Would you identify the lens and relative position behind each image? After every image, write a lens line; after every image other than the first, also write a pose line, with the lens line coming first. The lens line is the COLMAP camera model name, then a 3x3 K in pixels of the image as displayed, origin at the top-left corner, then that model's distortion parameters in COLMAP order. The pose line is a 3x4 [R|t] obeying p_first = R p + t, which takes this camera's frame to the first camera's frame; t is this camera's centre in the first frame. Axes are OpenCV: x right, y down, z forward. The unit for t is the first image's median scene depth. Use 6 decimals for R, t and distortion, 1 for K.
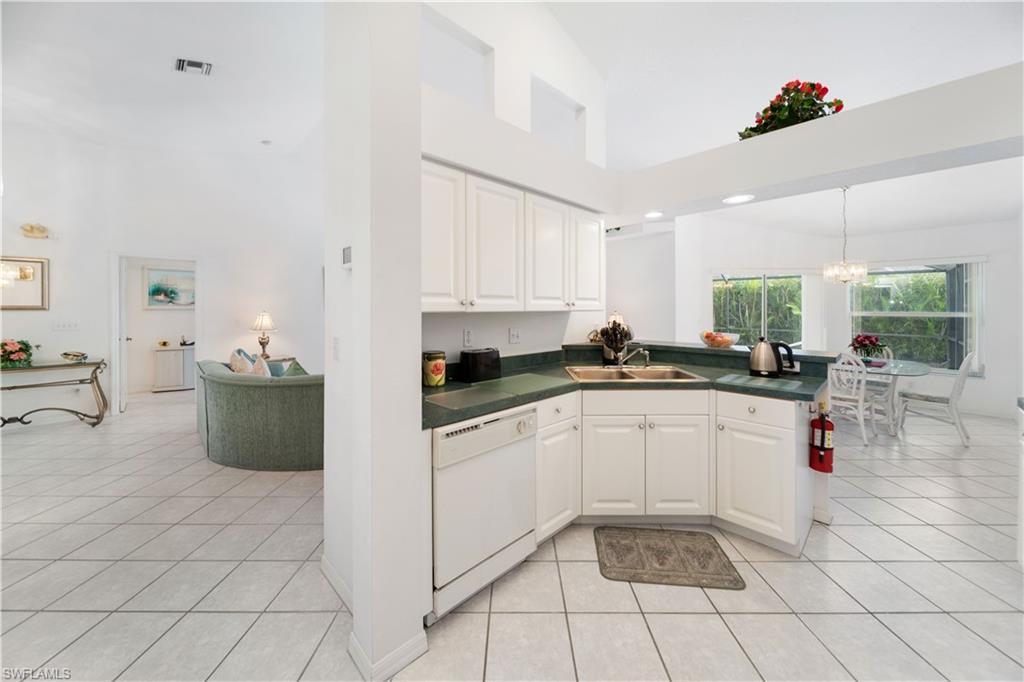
lens RADIAL K [[368.5, 0, 514.7], [0, 368.5, 313.7], [0, 0, 1]] dist [-0.003002, -0.000289]
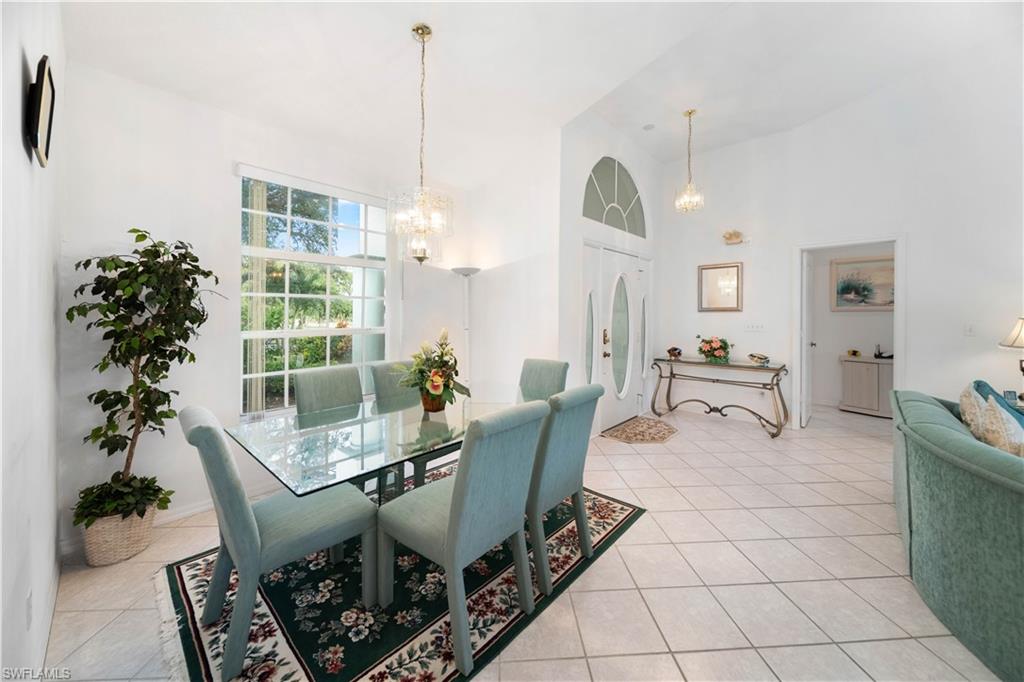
lens RADIAL K [[368.5, 0, 514.7], [0, 368.5, 313.7], [0, 0, 1]] dist [-0.003002, -0.000289]
pose [[0.044786, 0.001628, -0.998995, -0.250264], [-0.009408, 0.999955, 0.001208, 0.001561], [0.998952, 0.009344, 0.044799, 0.302572]]
